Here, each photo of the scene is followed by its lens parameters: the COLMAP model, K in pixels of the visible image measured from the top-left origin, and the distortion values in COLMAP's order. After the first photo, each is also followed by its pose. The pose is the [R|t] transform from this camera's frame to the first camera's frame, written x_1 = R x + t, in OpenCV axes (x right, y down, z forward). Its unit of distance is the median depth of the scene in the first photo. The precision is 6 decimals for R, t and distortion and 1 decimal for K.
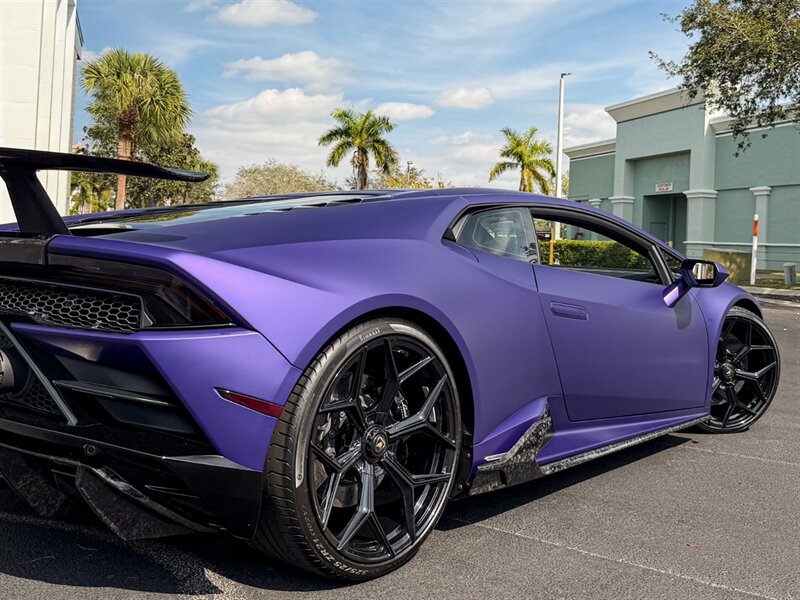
lens RADIAL K [[979.6, 0, 417.2], [0, 979.6, 240.0], [0, 0, 1]] dist [0.220949, -0.673071]
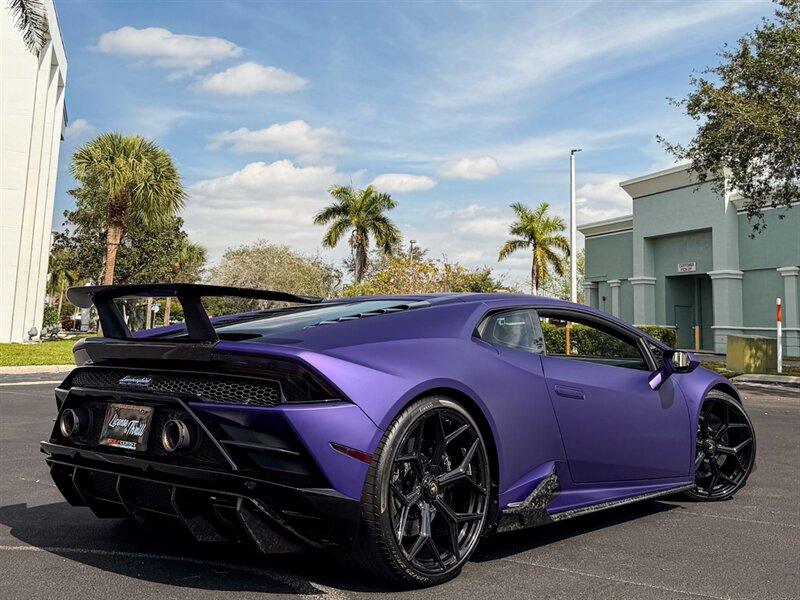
lens RADIAL K [[1111.9, 0, 423.5], [0, 1111.9, 148.9], [0, 0, 1]] dist [0.192023, -0.518522]
pose [[0.999894, -0.012372, 0.007699, -0.009752], [0.013420, 0.987715, -0.155687, -0.003575], [-0.005678, 0.155774, 0.987776, -0.110671]]
